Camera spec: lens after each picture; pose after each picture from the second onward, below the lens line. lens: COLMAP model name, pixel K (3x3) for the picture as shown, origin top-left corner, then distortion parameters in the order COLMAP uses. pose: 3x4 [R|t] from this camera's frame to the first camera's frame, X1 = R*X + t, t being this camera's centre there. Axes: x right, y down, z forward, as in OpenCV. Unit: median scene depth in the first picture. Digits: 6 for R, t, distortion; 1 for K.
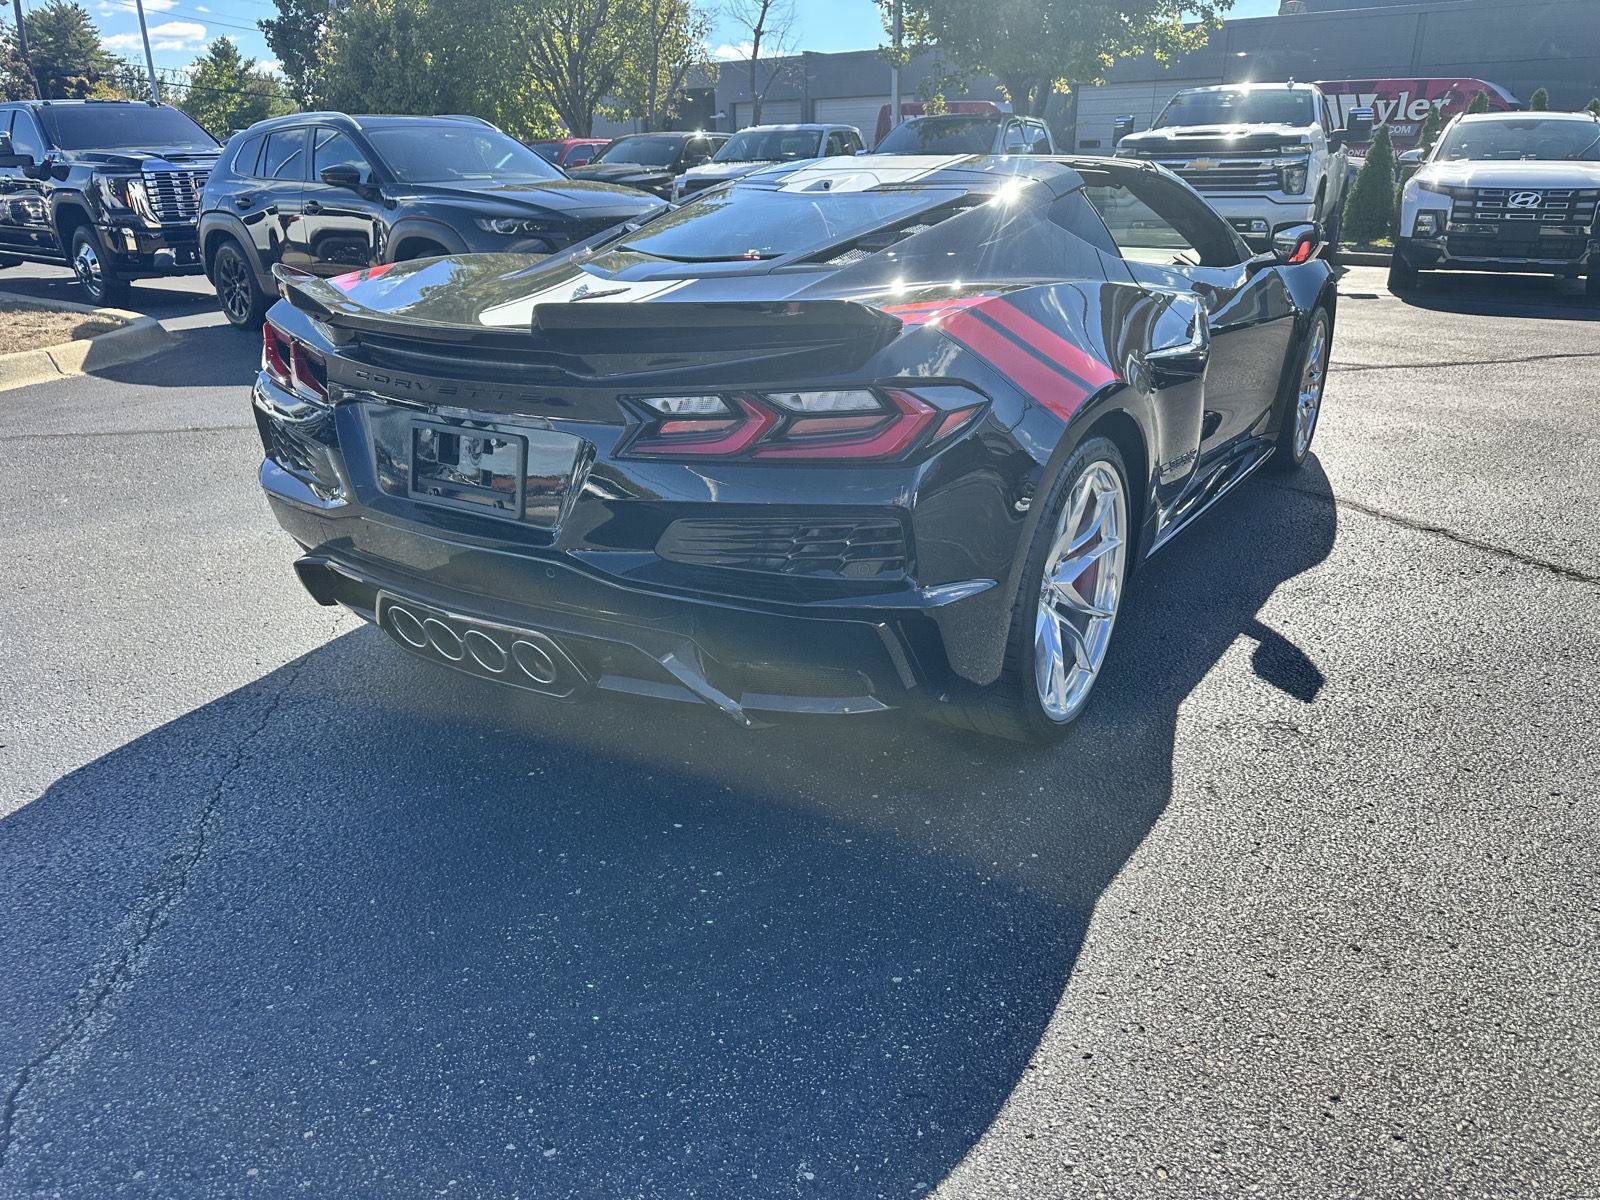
lens RADIAL K [[1156.7, 0, 806.7], [0, 1156.7, 593.5], [0, 0, 1]] dist [0.023587, -0.030371]
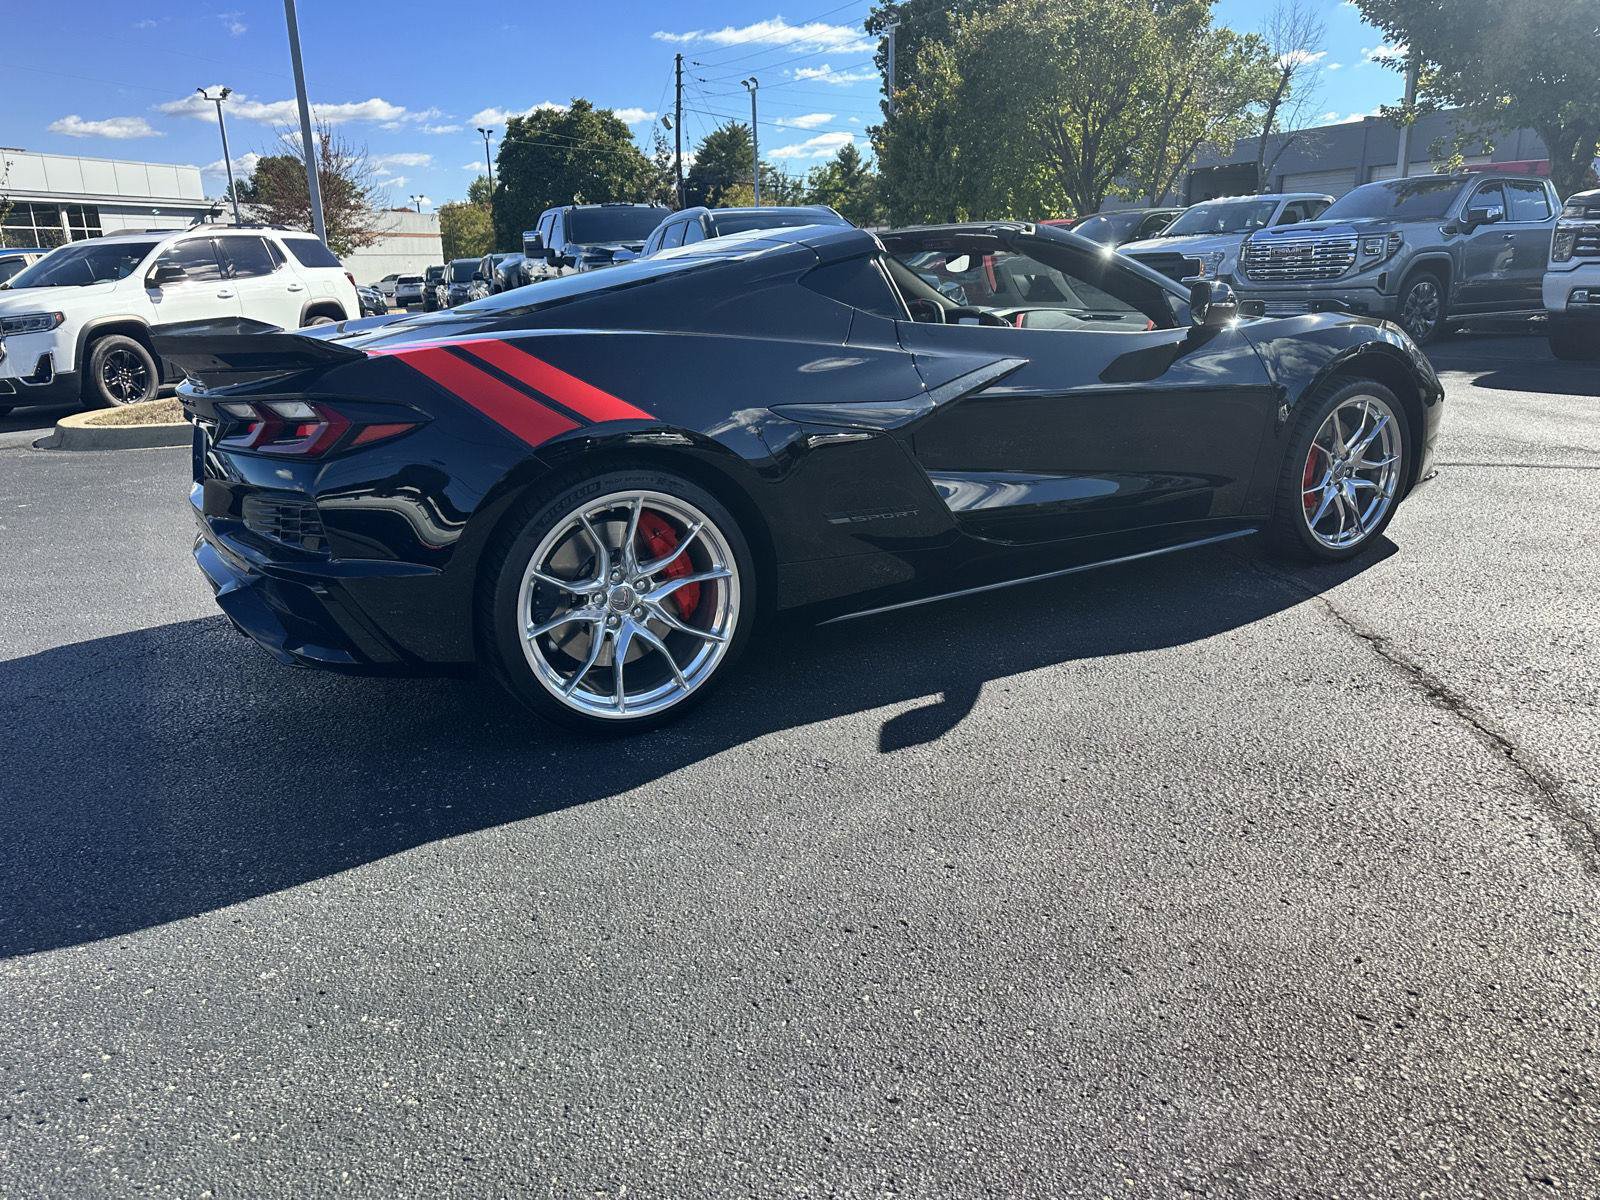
lens RADIAL K [[1149.3, 0, 796.7], [0, 1149.3, 605.6], [0, 0, 1]] dist [0.045900, -0.060411]
pose [[0.880519, 0.116920, -0.459365, 0.188251], [-0.141175, 0.989808, -0.018676, -0.000791], [0.452500, 0.081295, 0.888051, 0.018529]]
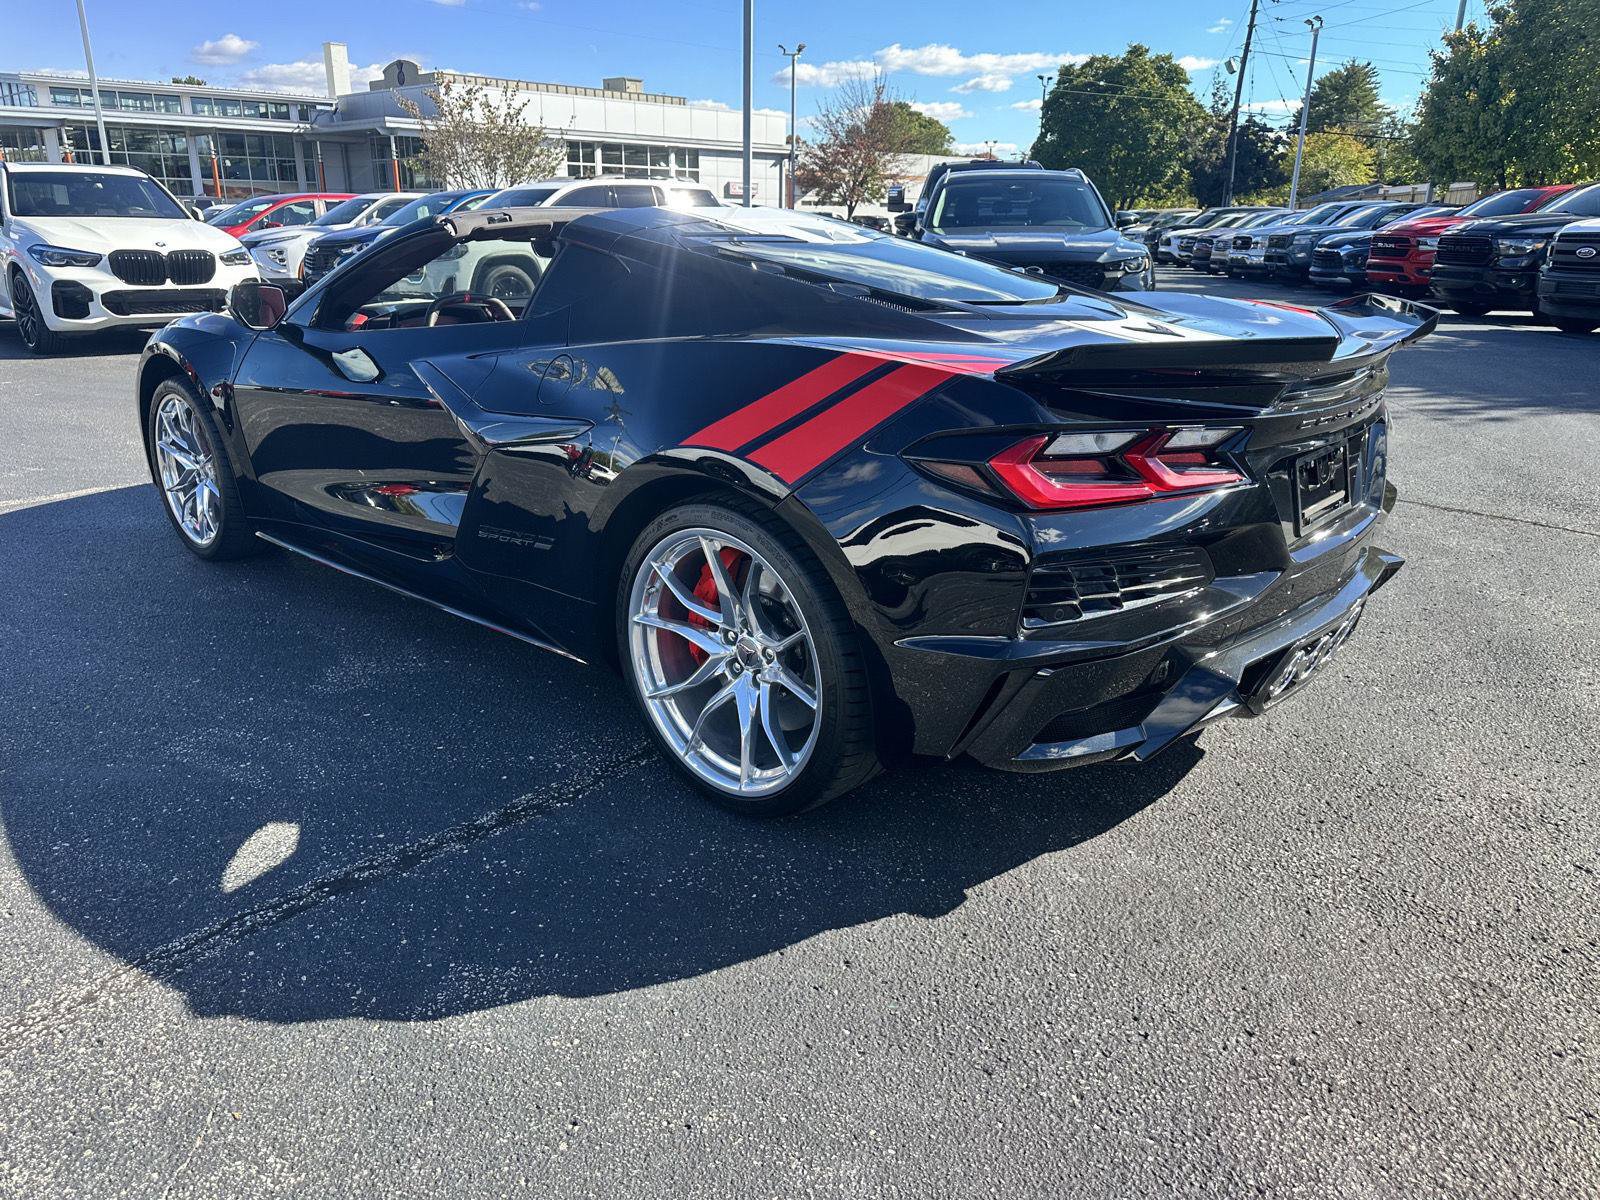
lens RADIAL K [[1158.8, 0, 782.1], [0, 1158.8, 583.8], [0, 0, 1]] dist [0.008548, -0.003606]
pose [[0.548963, 0.265036, -0.792714, 0.399737], [-0.299302, 0.947839, 0.109631, -0.056248], [0.780422, 0.177077, 0.599655, 0.143747]]
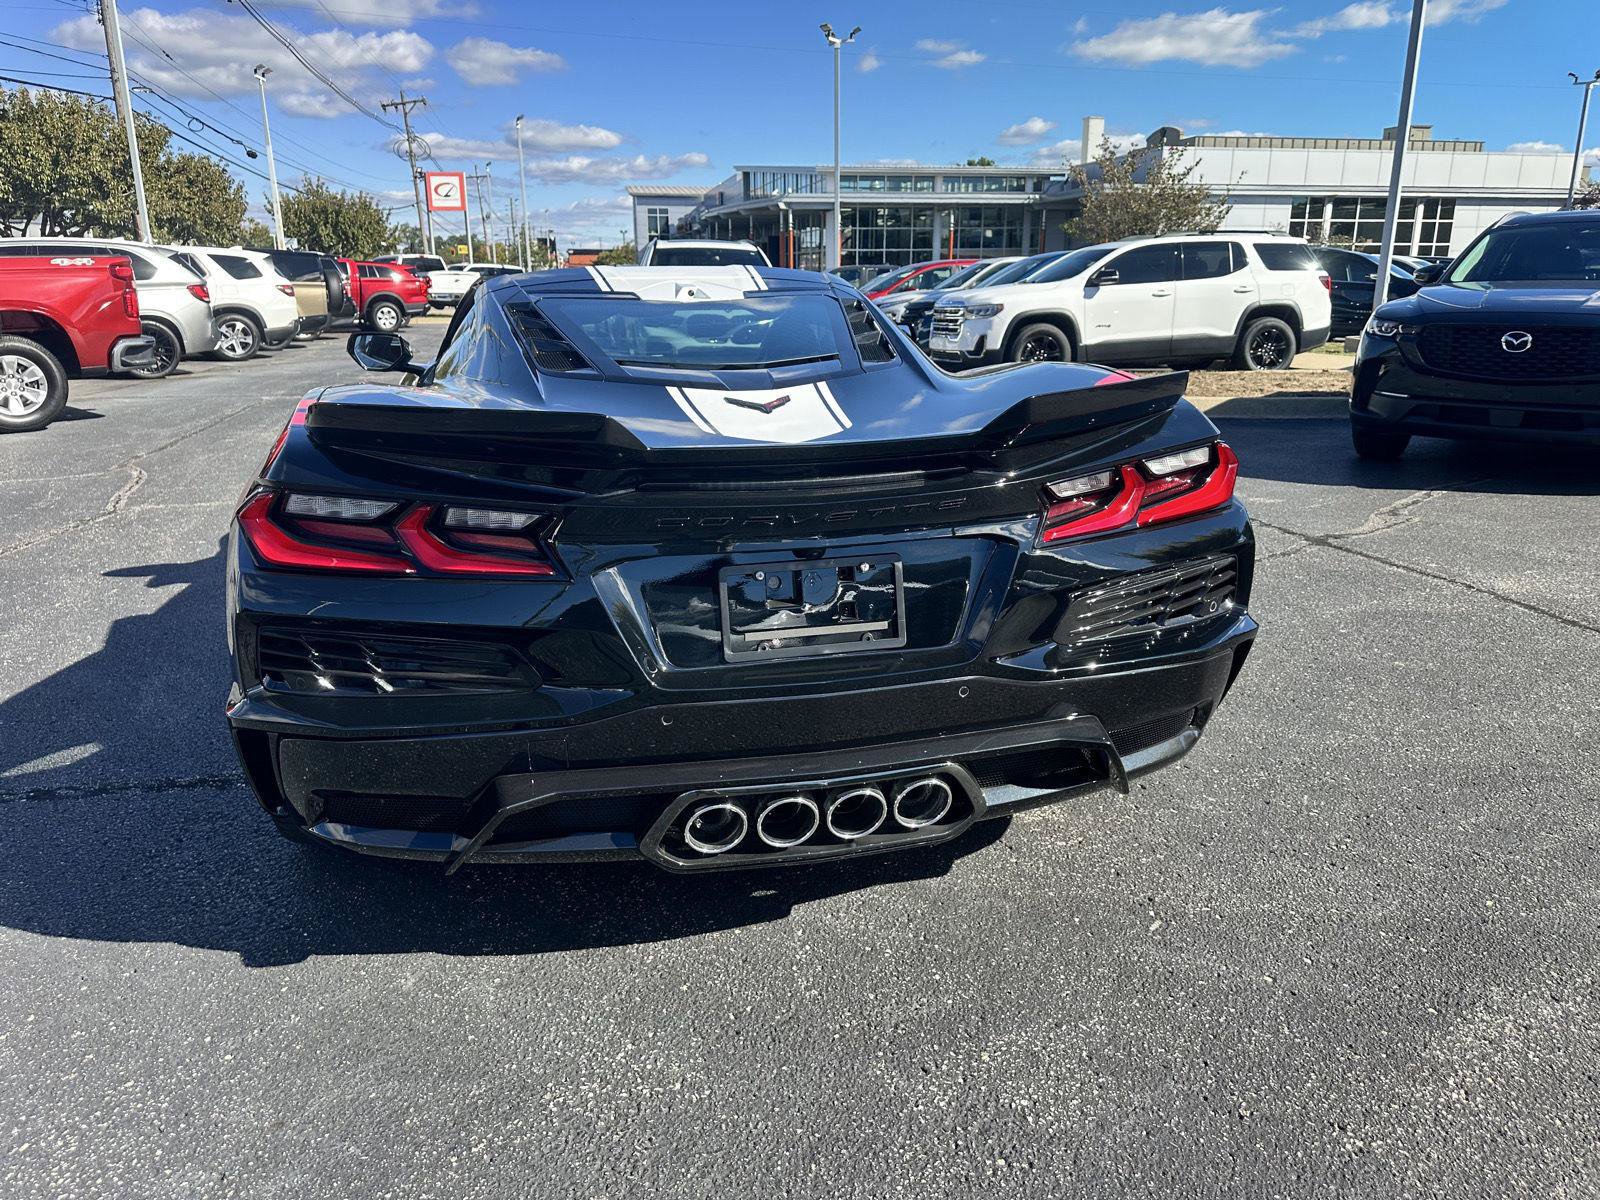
lens RADIAL K [[1147.7, 0, 784.3], [0, 1147.7, 601.7], [0, 0, 1]] dist [0.028799, -0.047428]
pose [[-0.029222, 0.279291, -0.959762, 0.437306], [-0.337167, 0.901145, 0.272499, -0.120639], [0.940991, 0.331563, 0.067834, 0.320290]]
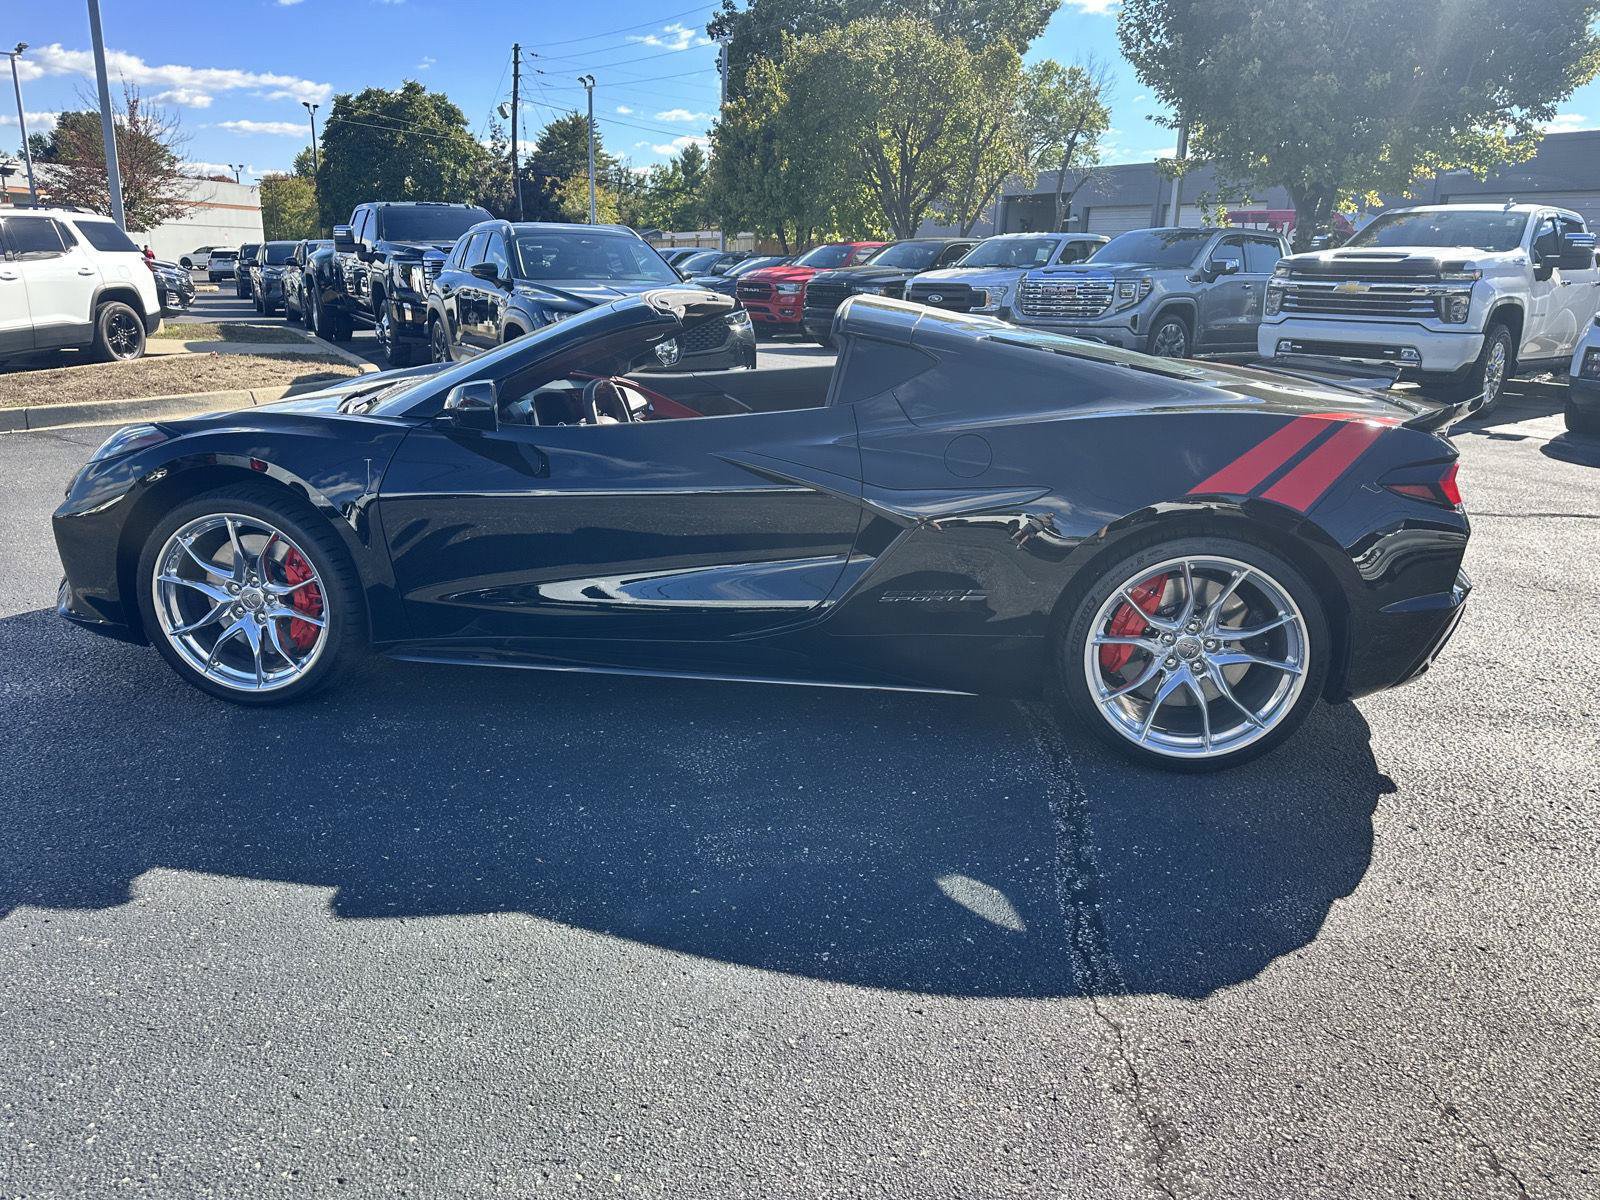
lens RADIAL K [[1156.4, 0, 796.9], [0, 1156.4, 590.1], [0, 0, 1]] dist [0.027169, -0.029284]
pose [[0.932989, 0.127780, -0.336457, 0.244640], [-0.153055, 0.986973, -0.049585, -0.007695], [0.325738, 0.097758, 0.940392, -0.017013]]
